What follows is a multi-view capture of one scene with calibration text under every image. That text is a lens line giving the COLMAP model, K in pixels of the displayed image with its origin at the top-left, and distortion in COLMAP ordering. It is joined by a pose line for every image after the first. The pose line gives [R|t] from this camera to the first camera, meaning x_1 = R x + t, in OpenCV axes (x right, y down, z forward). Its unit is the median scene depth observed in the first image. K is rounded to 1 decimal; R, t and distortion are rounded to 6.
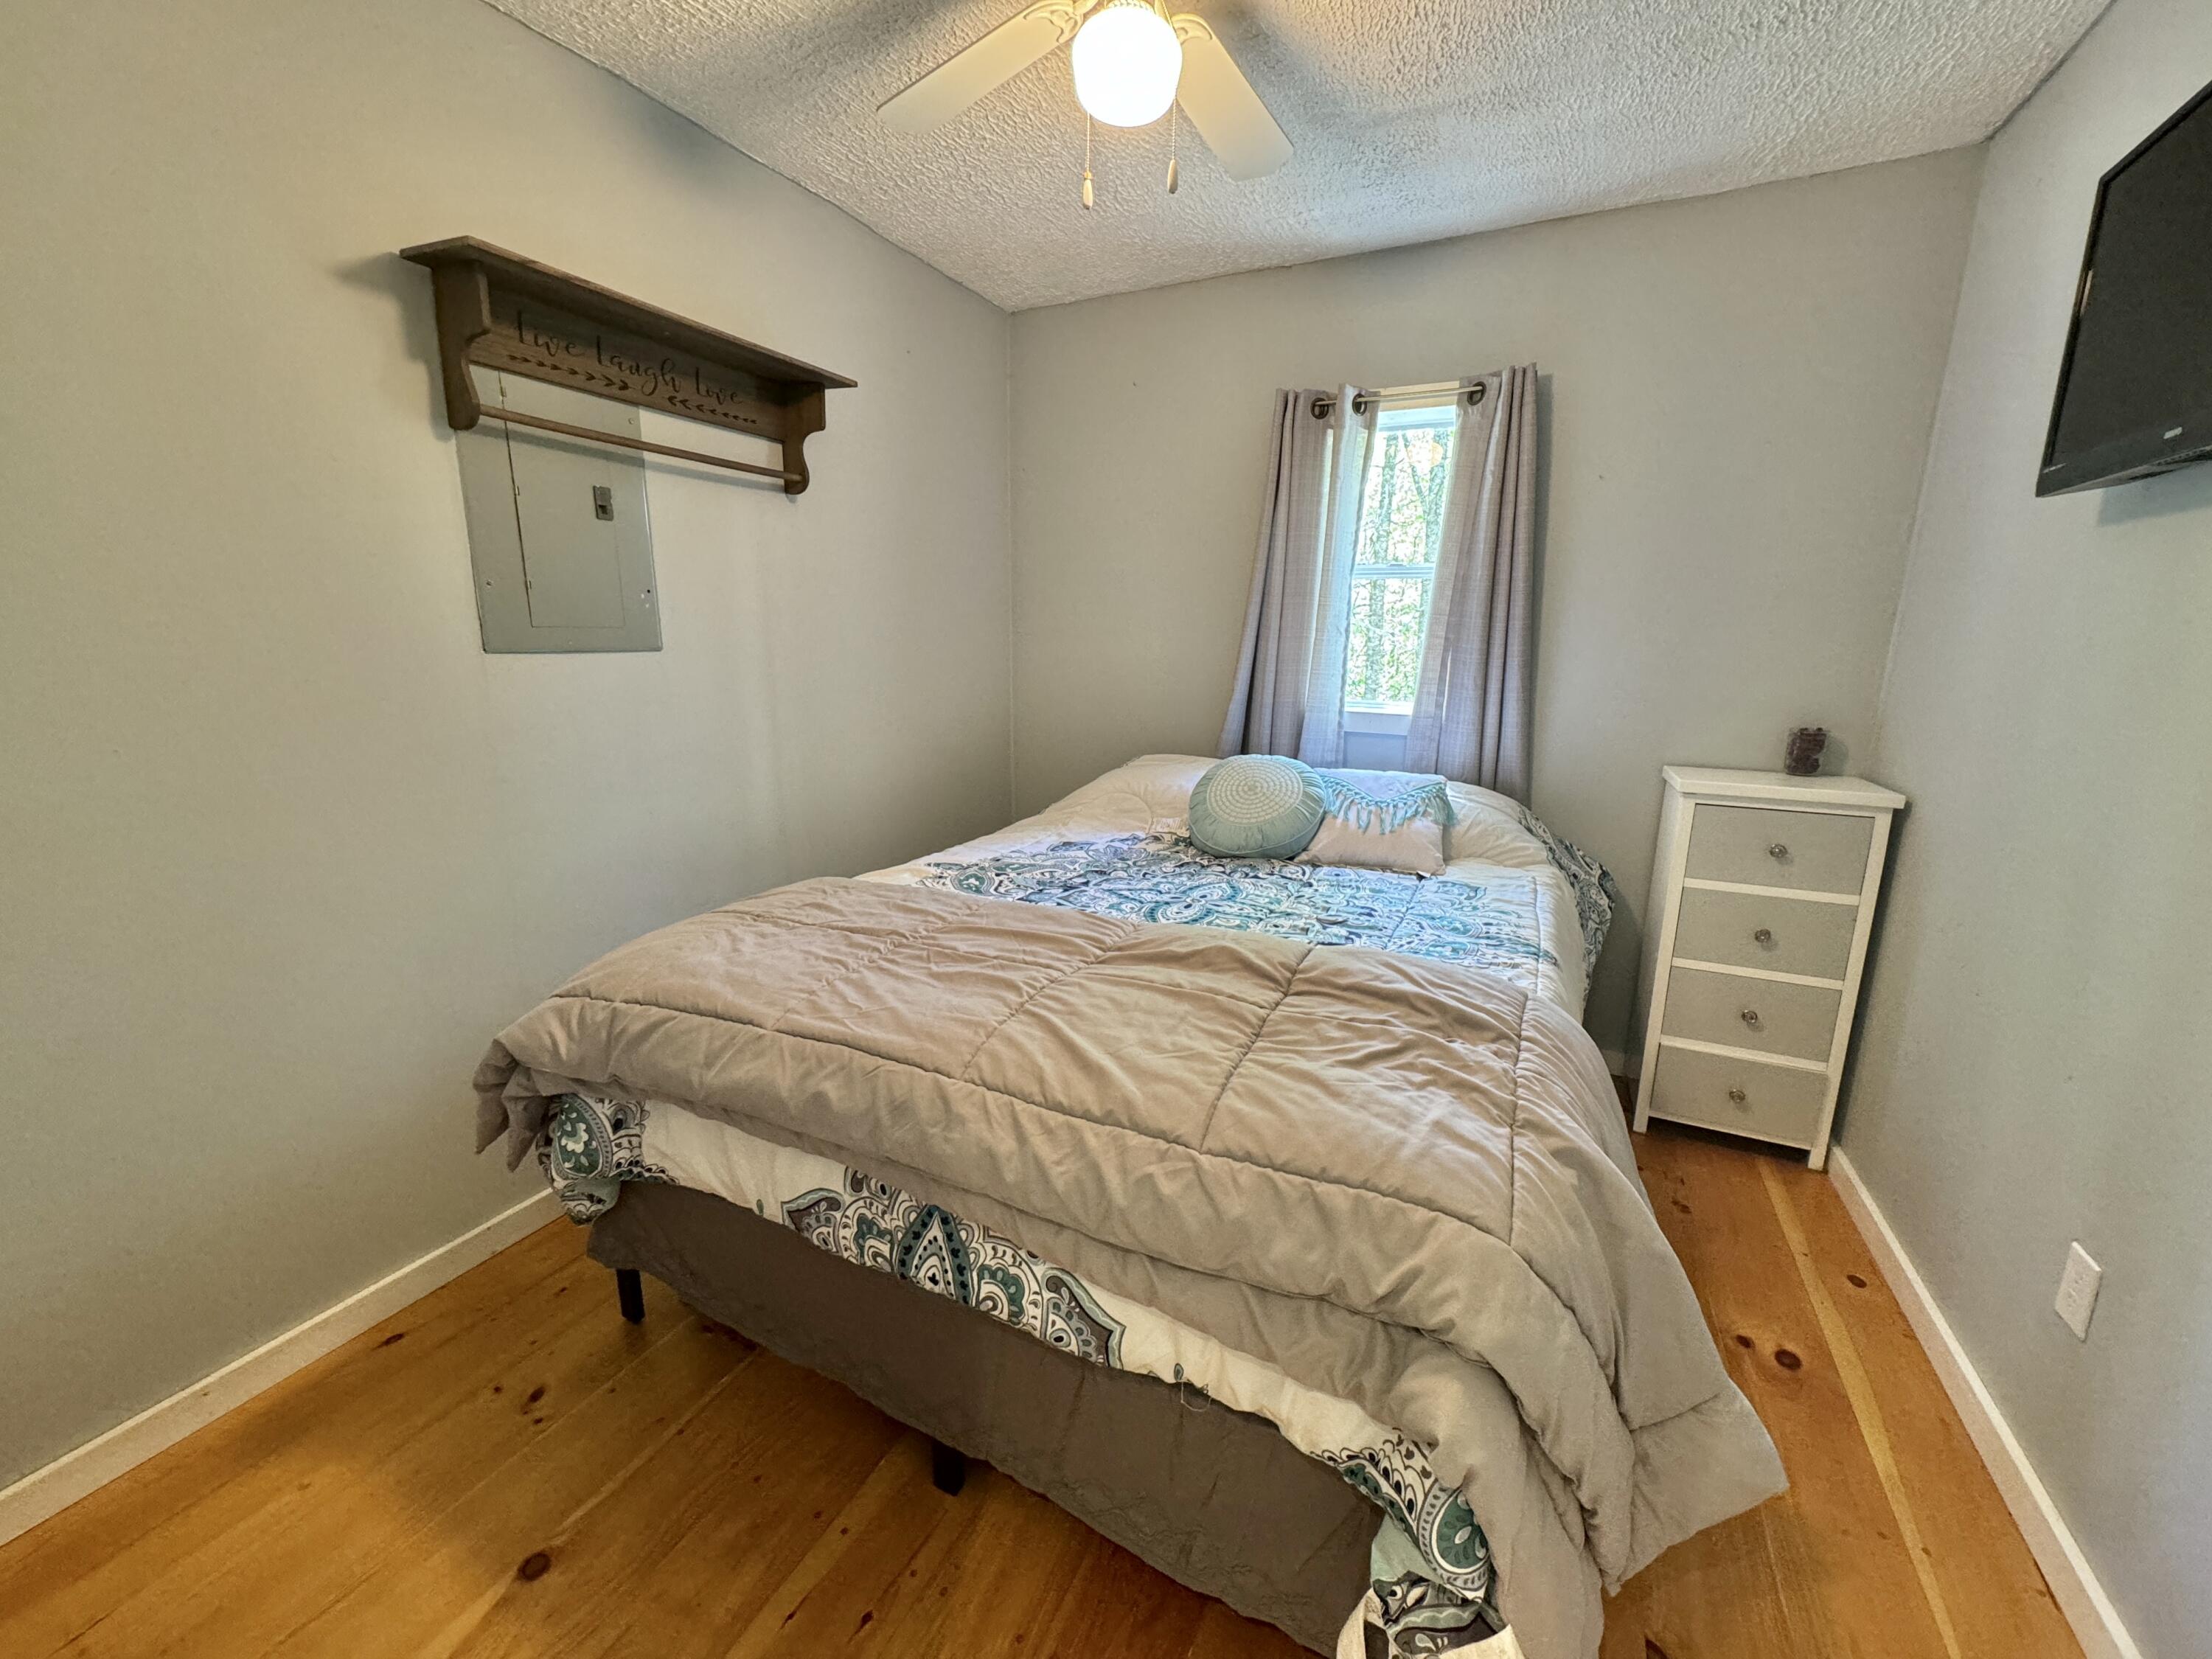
lens RADIAL K [[882.8, 0, 1108.5], [0, 882.8, 832.3], [0, 0, 1]] dist [-0.000930, -0.000324]
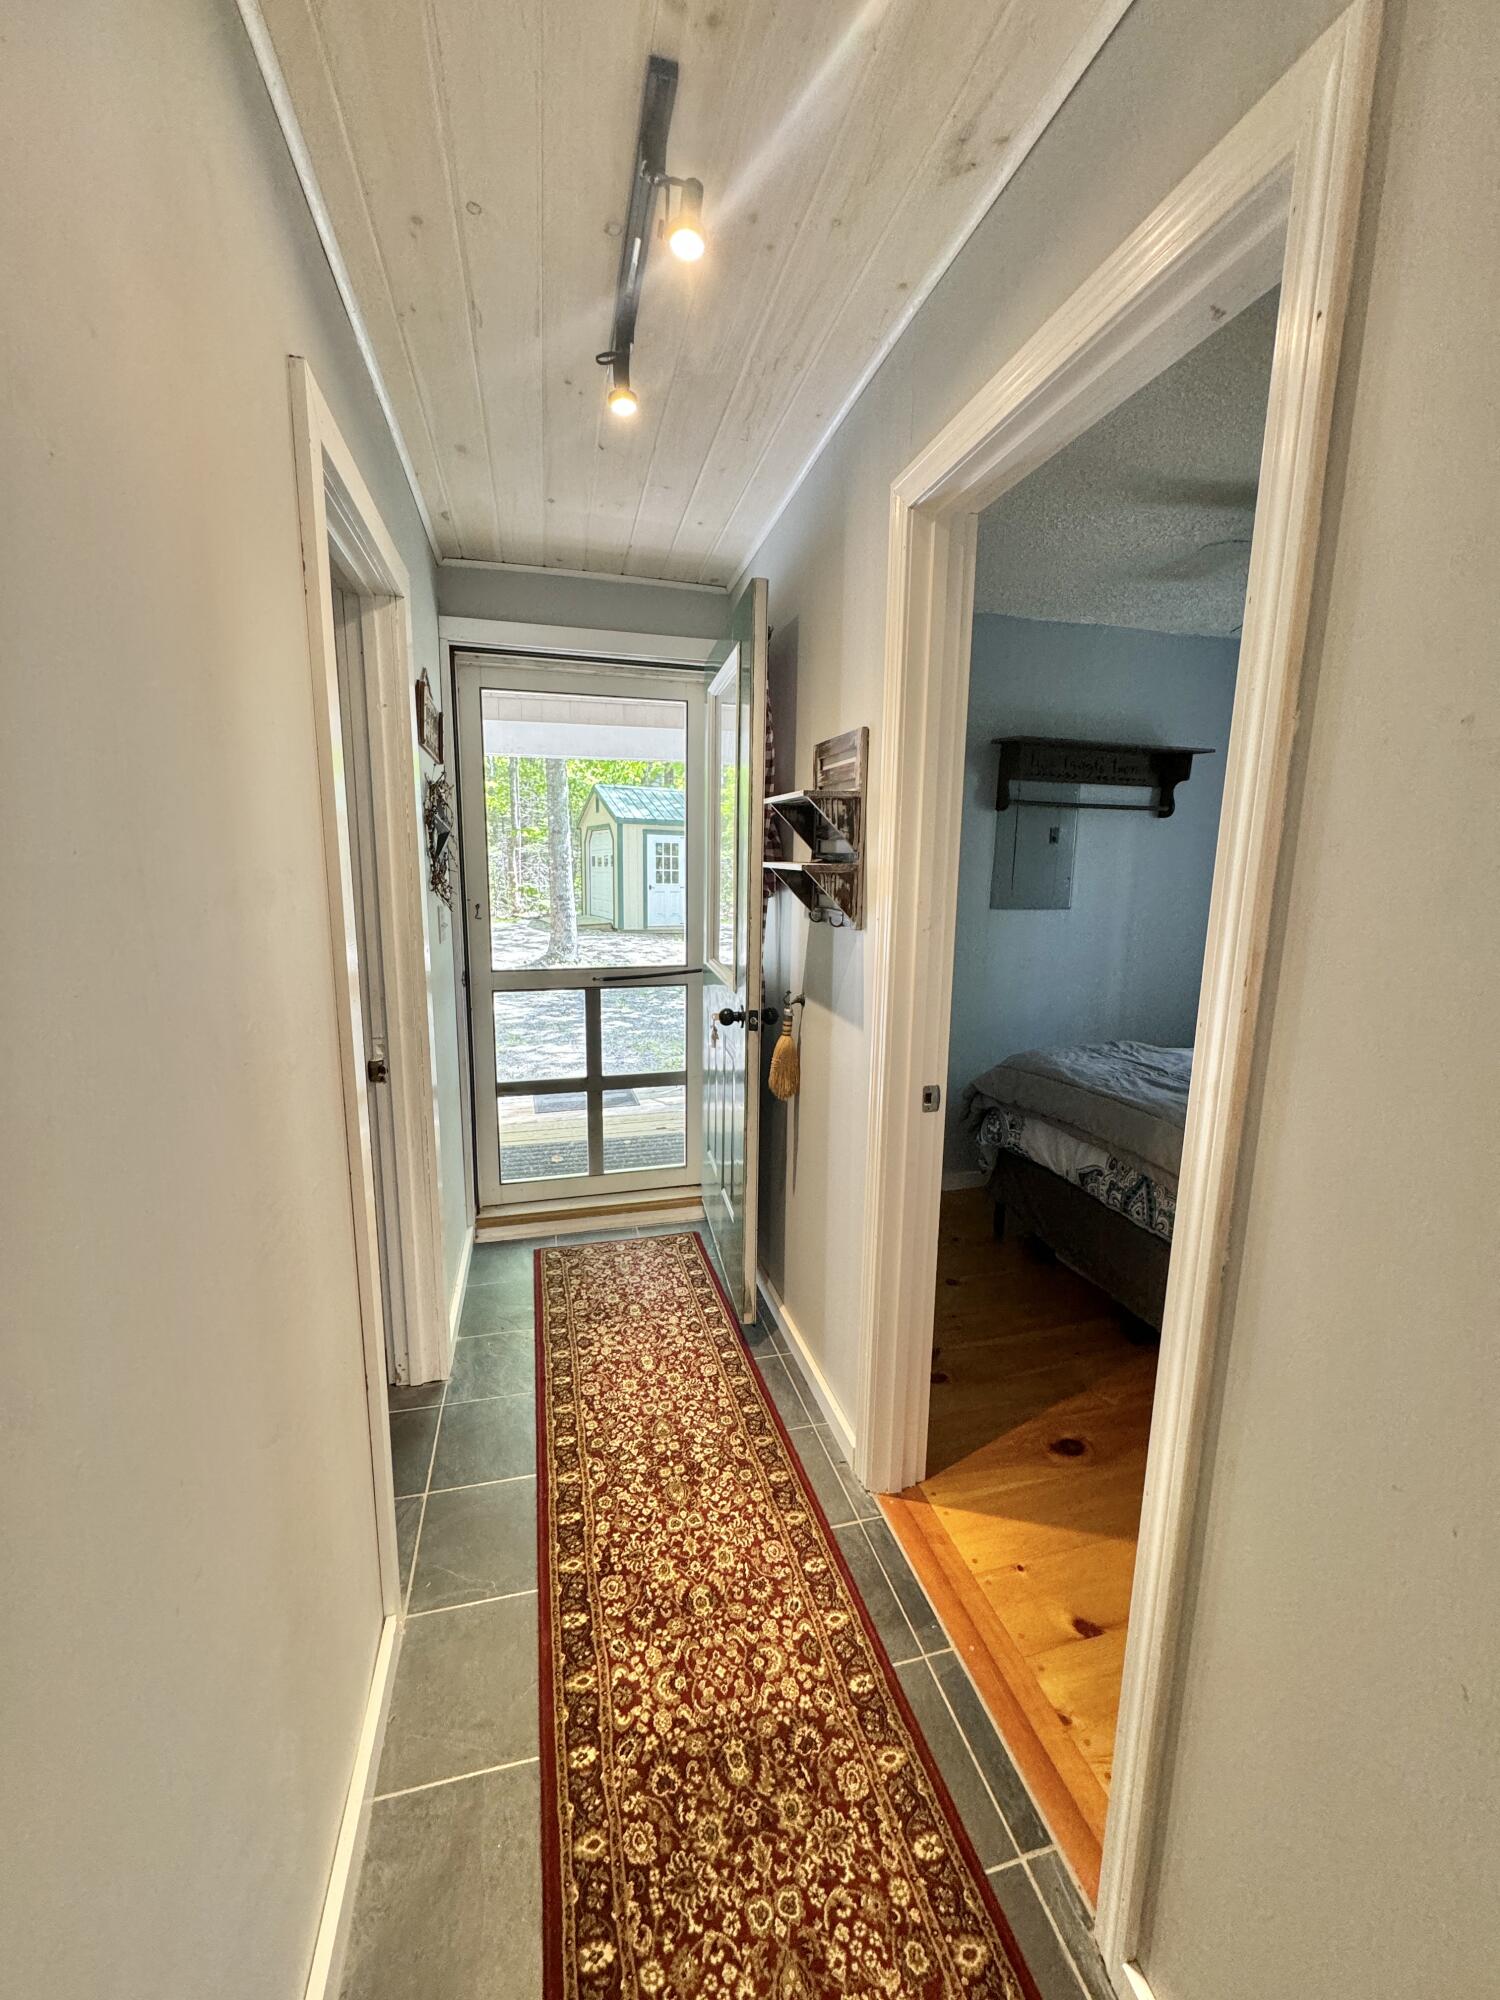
lens RADIAL K [[798.2, 0, 743.1], [0, 798.2, 997.0], [0, 0, 1]] dist [-0.000930, -0.000324]
pose [[0.665423, 0.130232, -0.735018, 0.436550], [-0.171708, 0.984963, 0.019068, 0.091492], [0.726449, 0.113521, 0.677780, -0.908170]]
